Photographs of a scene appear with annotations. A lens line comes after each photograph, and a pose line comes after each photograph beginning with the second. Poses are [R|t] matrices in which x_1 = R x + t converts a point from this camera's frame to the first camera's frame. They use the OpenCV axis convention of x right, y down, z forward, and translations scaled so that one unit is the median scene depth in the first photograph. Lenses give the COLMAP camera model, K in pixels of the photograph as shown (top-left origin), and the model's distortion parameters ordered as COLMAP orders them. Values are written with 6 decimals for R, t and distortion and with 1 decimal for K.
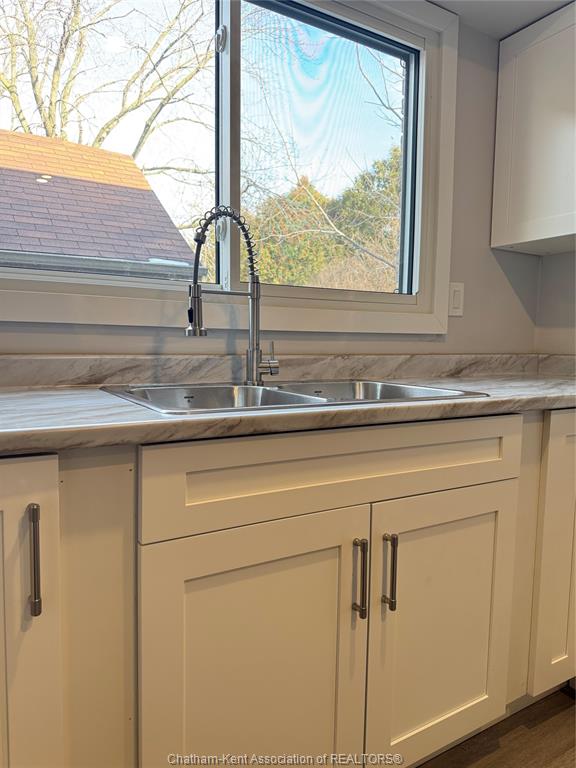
lens RADIAL K [[547.5, 0, 288.0], [0, 547.5, 384.0], [0, 0, 1]] dist [-0.002495, -0.003464]
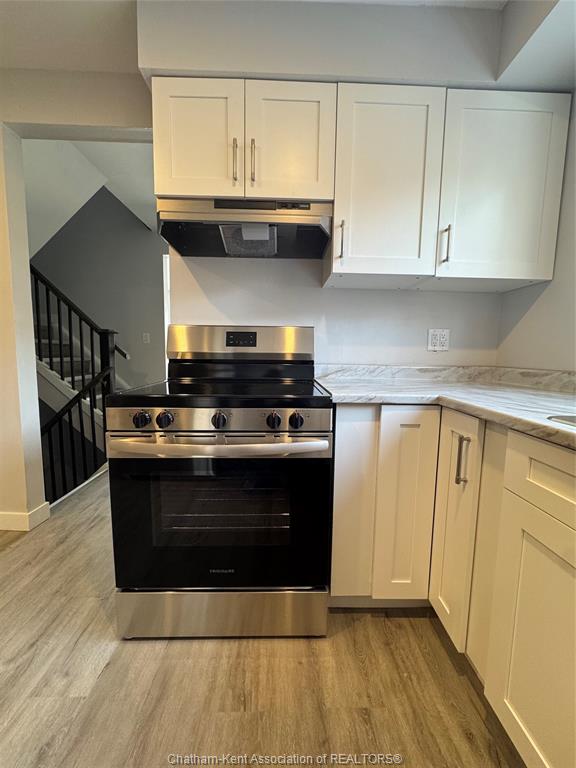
lens RADIAL K [[306.5, 0, 288.0], [0, 306.5, 384.0], [0, 0, 1]] dist [0.002347, 0.000100]
pose [[-0.507828, 0.065107, -0.858995, 0.495635], [-0.090813, 0.987538, 0.128537, -0.045541], [0.856659, 0.143282, -0.495587, 0.489464]]
